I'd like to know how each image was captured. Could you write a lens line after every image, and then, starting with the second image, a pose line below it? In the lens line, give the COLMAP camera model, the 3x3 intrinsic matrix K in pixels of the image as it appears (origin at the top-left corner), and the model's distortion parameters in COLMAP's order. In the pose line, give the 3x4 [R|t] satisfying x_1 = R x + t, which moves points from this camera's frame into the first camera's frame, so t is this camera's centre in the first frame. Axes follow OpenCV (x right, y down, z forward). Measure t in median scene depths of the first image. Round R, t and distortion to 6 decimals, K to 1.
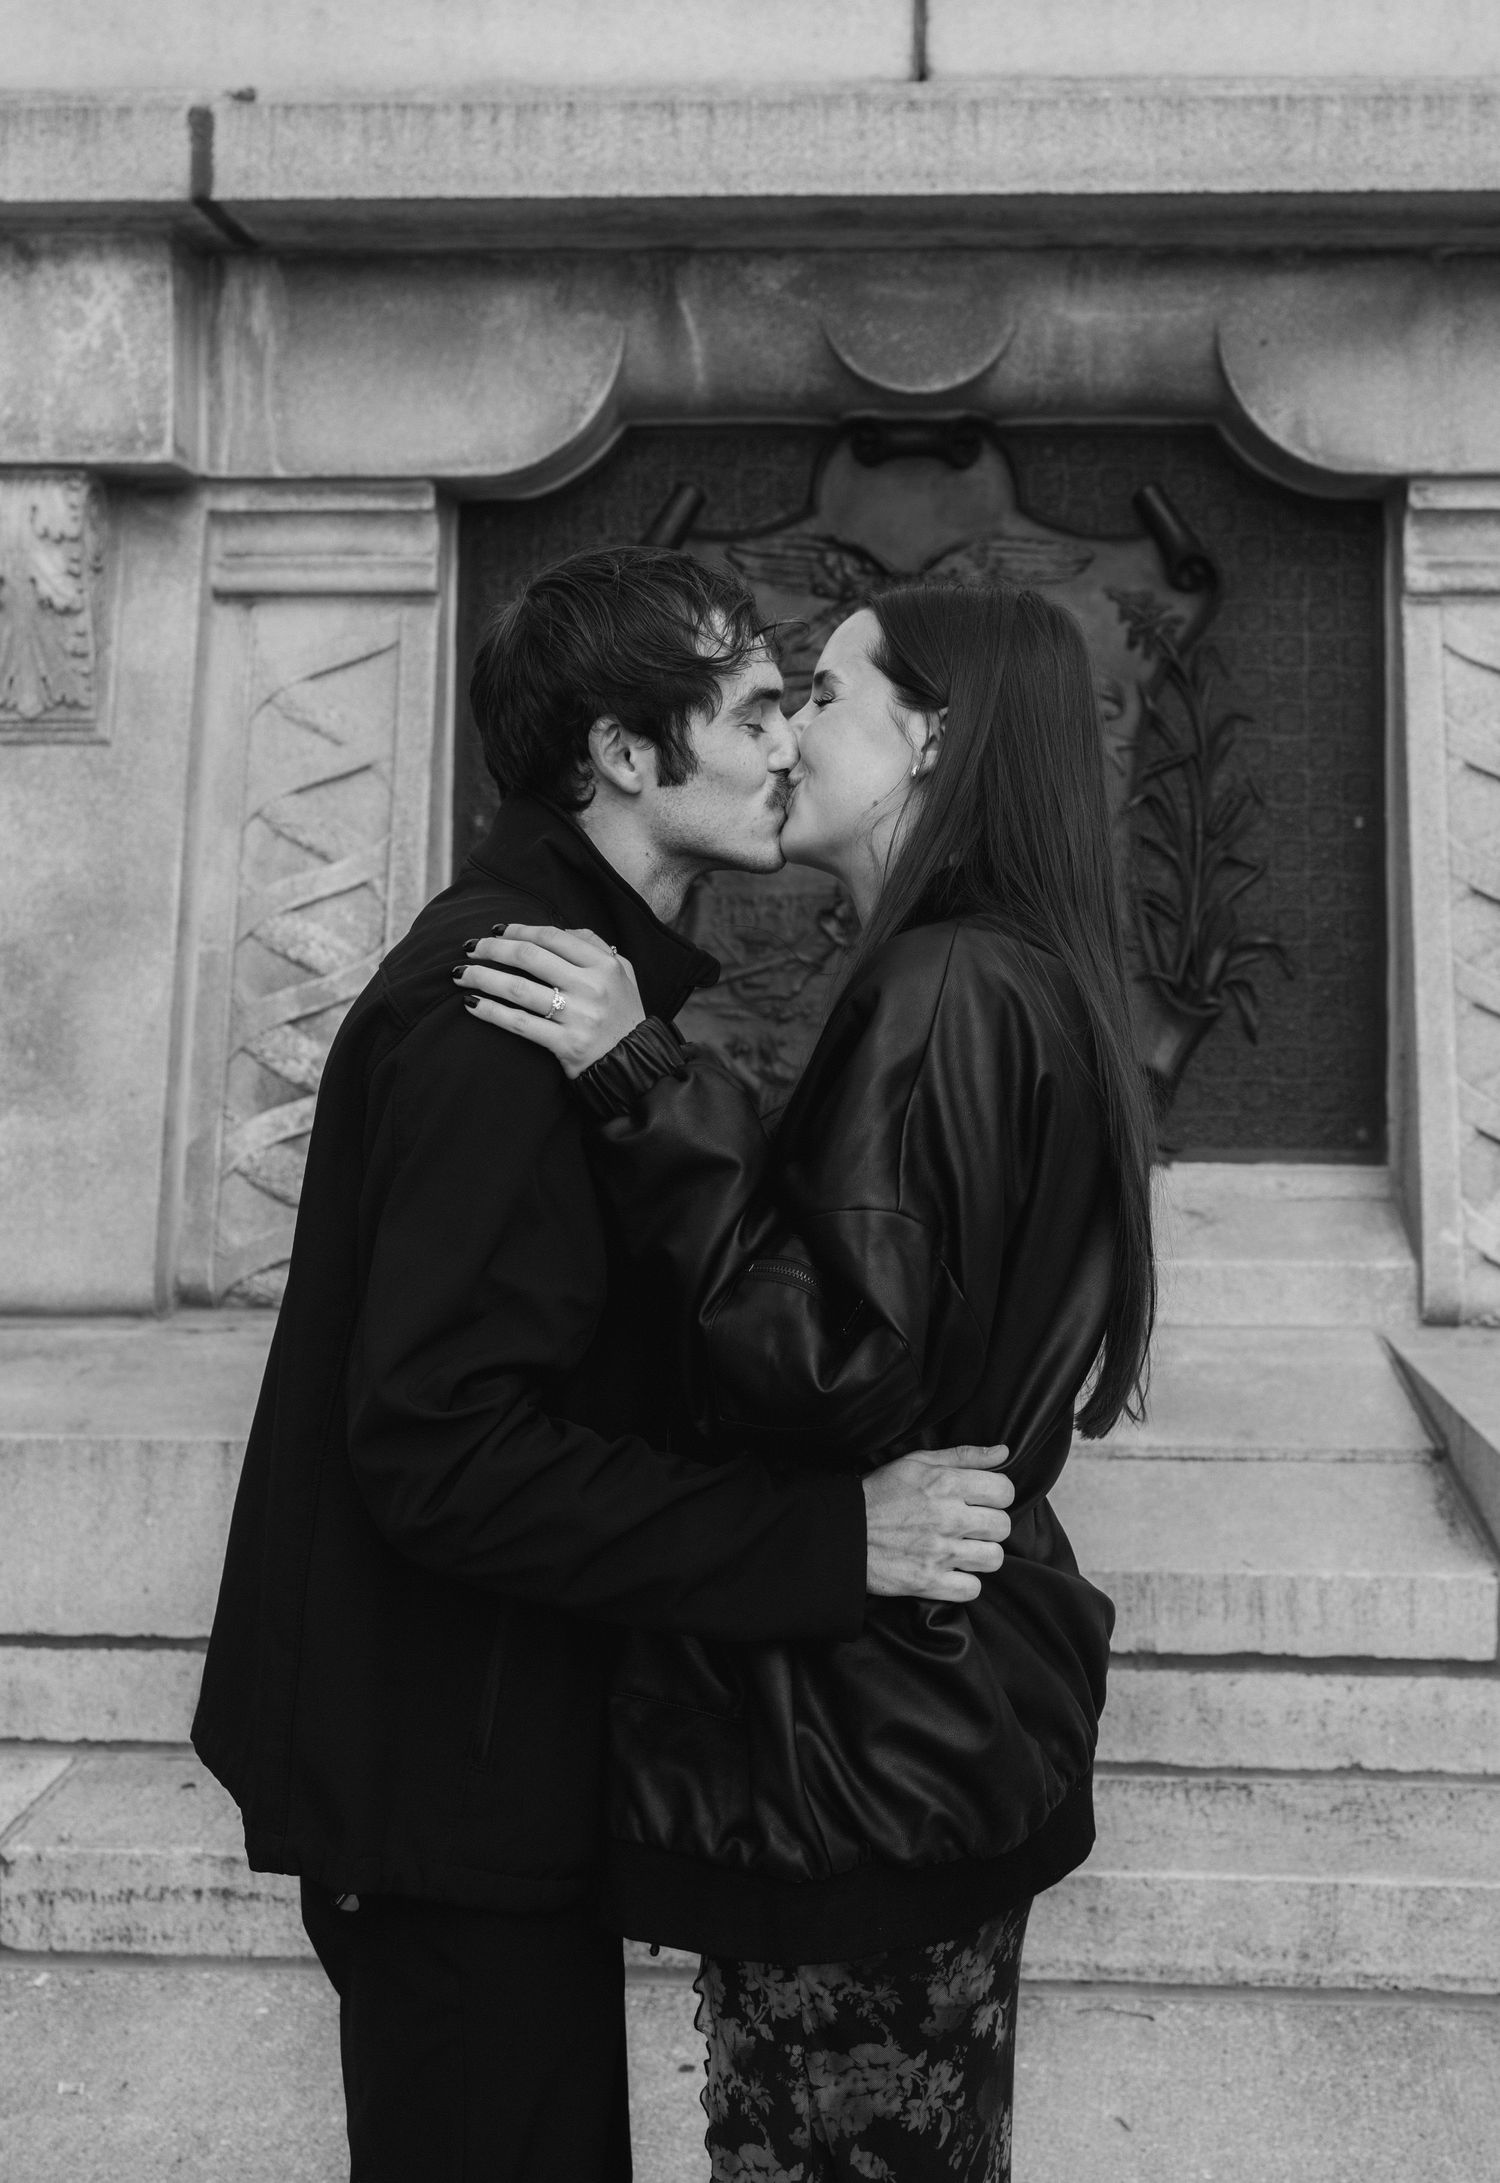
lens RADIAL K [[2485.5, 0, 750.4], [0, 2485.5, 949.4], [0, 0, 1]] dist [0.001088, 0.009930]
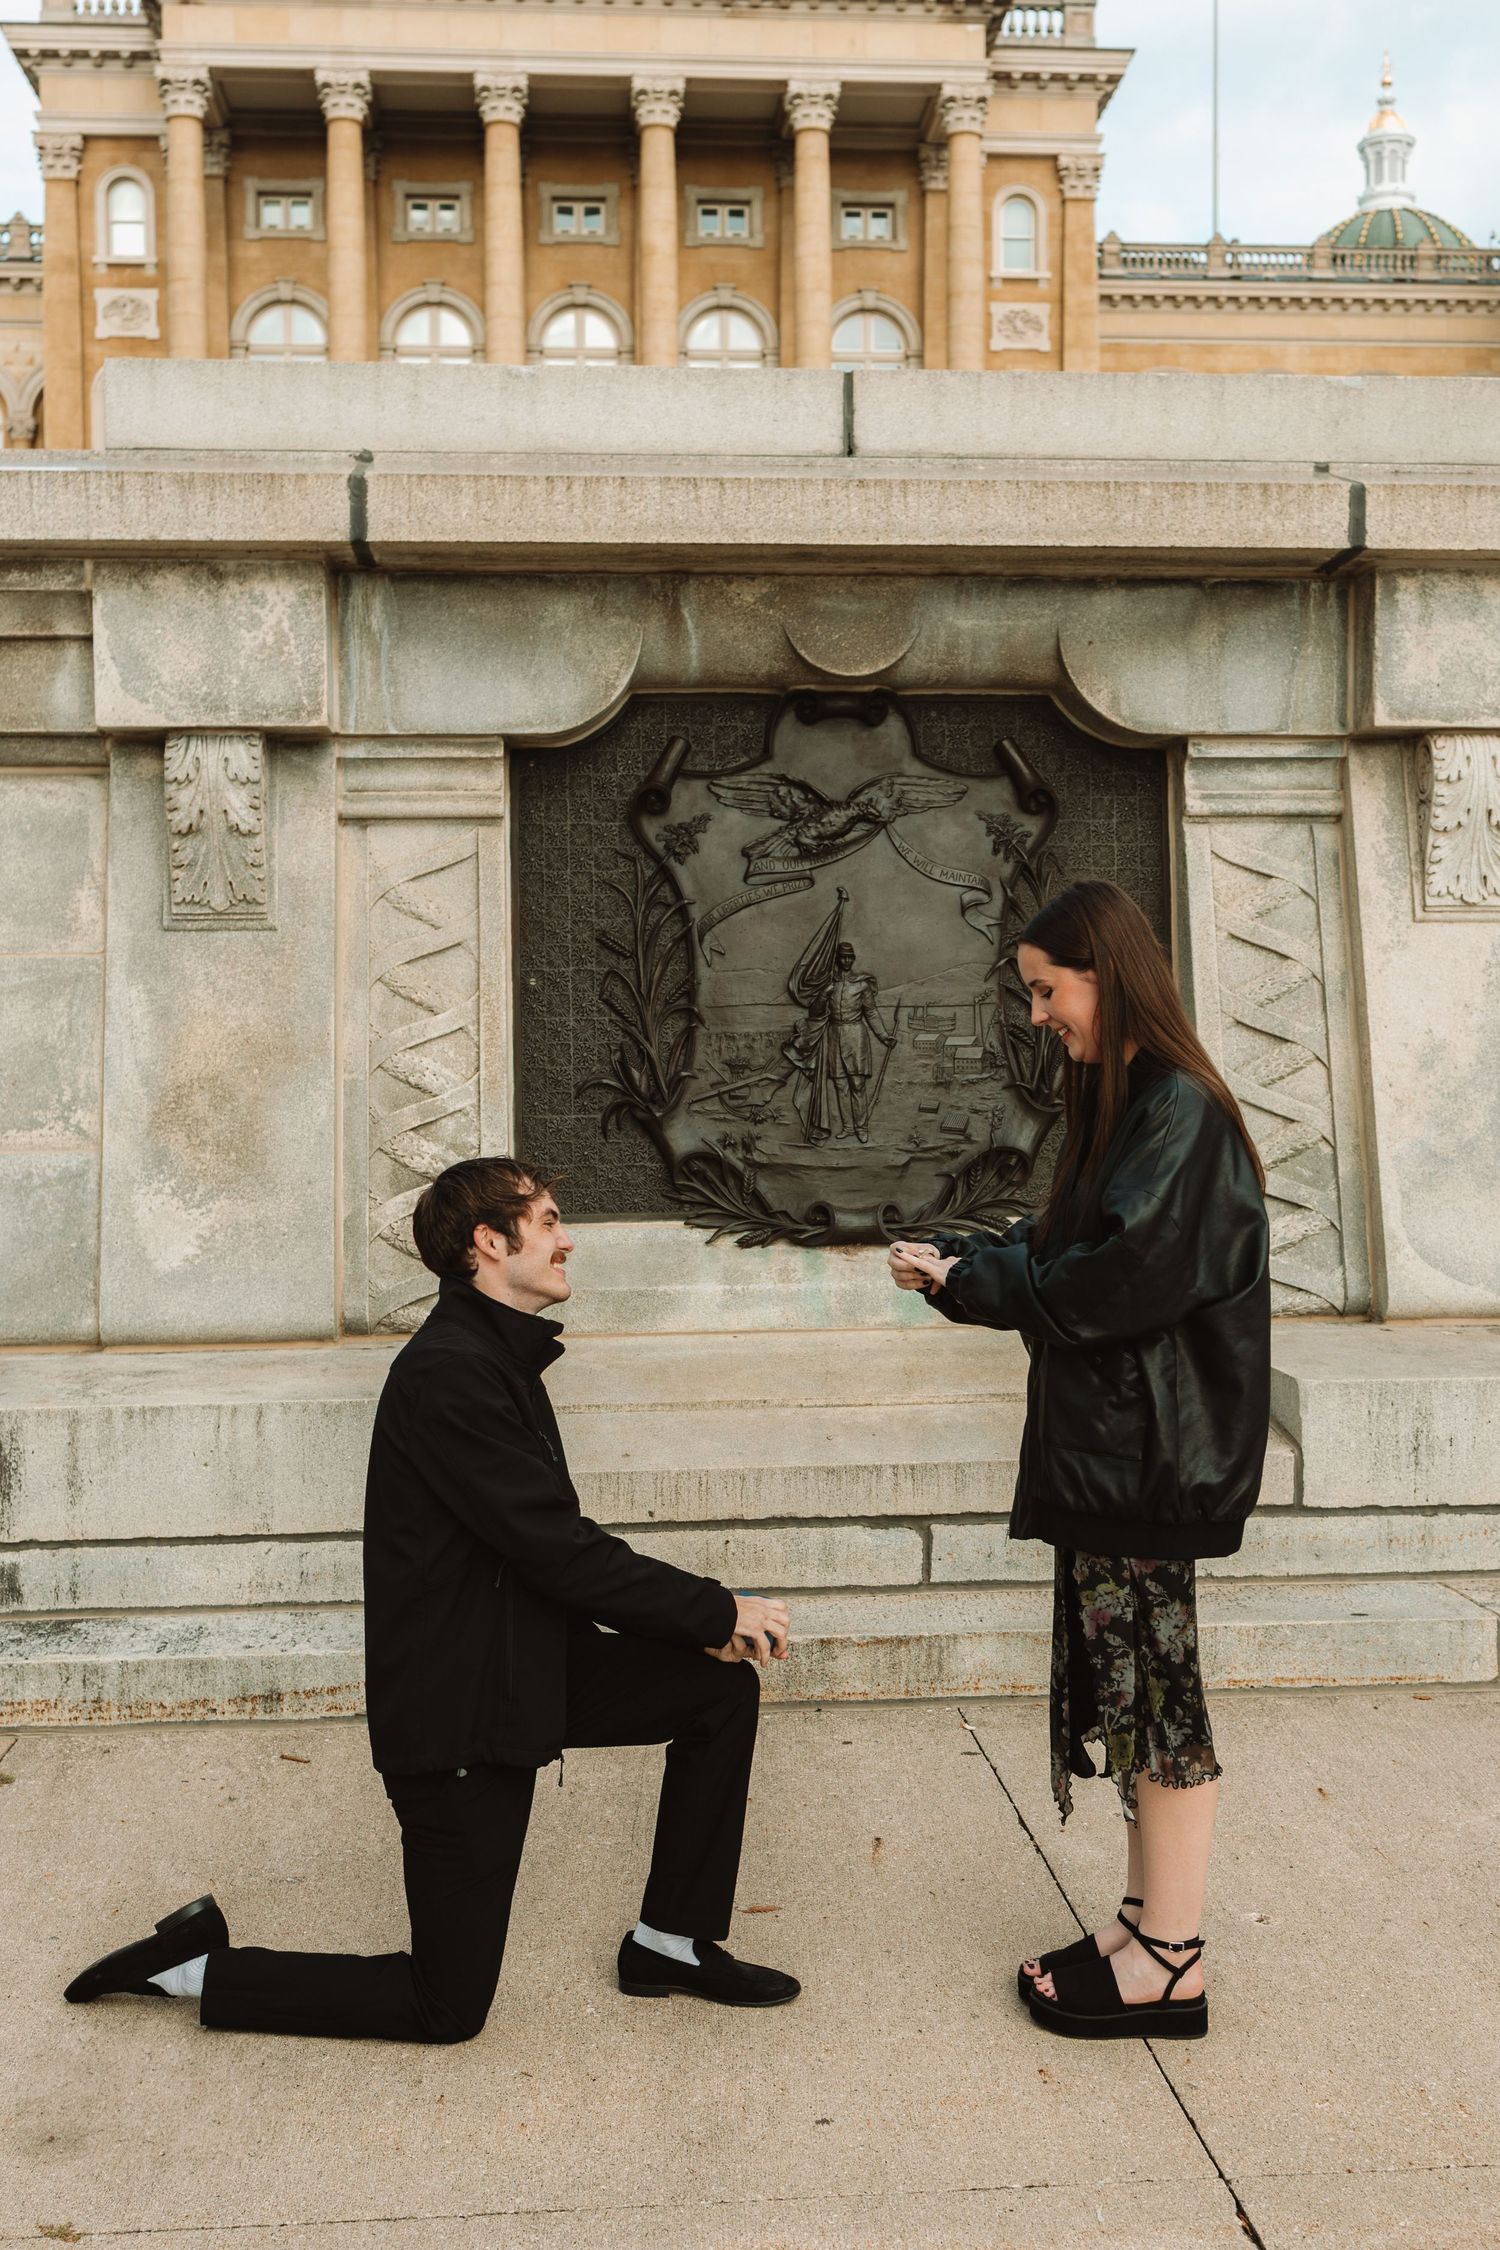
lens RADIAL K [[2229.5, 0, 750.0], [0, 2229.5, 1125.0], [0, 0, 1]] dist [-0.002543, 0.012716]
pose [[0.992456, -0.020516, 0.120870, -0.148454], [0.018292, 0.999643, 0.019476, 0.006138], [-0.121227, -0.017119, 0.992477, -0.257622]]
